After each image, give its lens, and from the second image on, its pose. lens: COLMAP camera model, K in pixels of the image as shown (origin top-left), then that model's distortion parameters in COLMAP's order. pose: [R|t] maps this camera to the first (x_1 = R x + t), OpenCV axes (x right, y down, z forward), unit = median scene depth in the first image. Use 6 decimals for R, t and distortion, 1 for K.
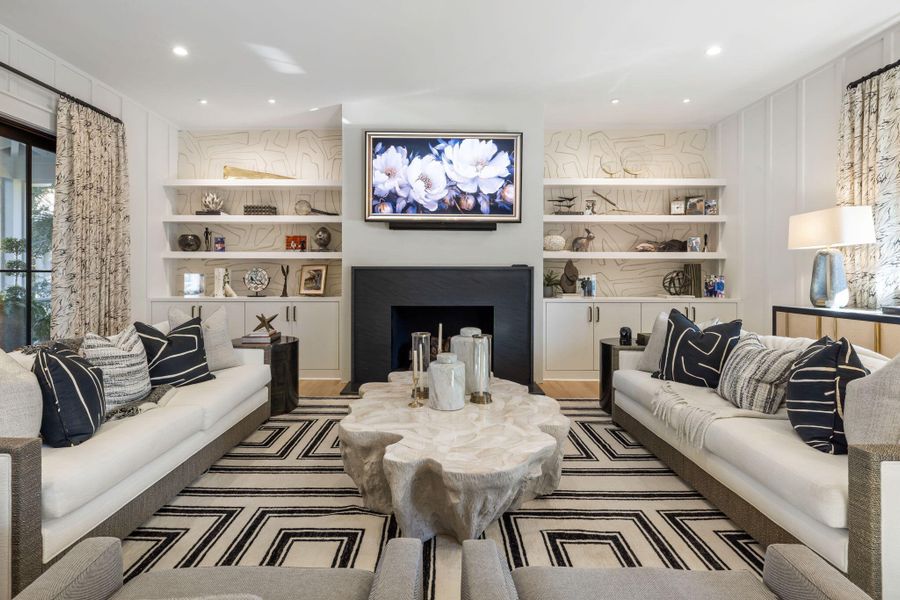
lens RADIAL K [[451.7, 0, 434.8], [0, 451.7, 277.5], [0, 0, 1]] dist [-0.005117, 0.002041]
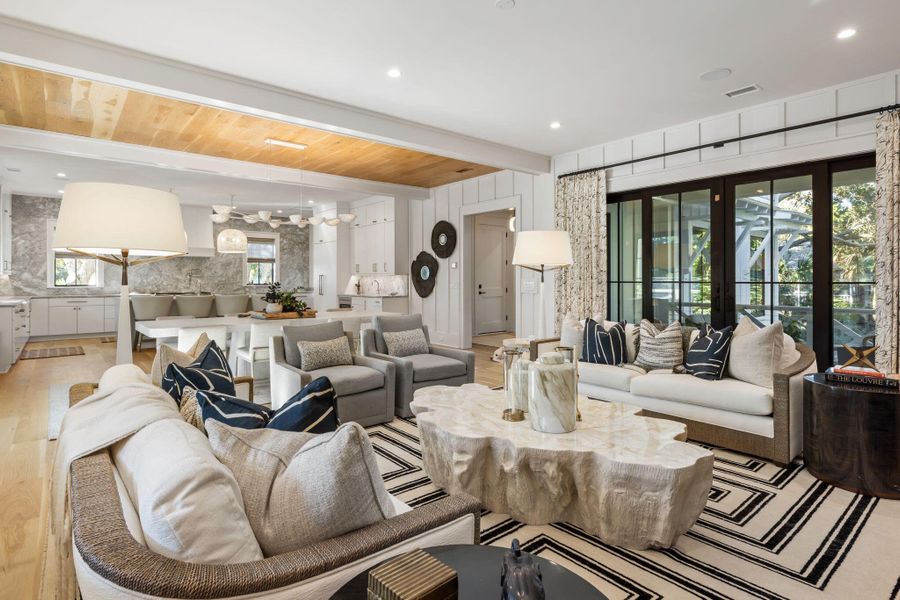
lens RADIAL K [[472.0, 0, 447.2], [0, 472.0, 276.5], [0, 0, 1]] dist [0.003225, 0.000238]
pose [[-0.768952, -0.005723, -0.639281, 0.485661], [-0.004033, 0.999983, -0.004102, -0.016278], [0.639294, -0.000576, -0.768962, 0.947657]]
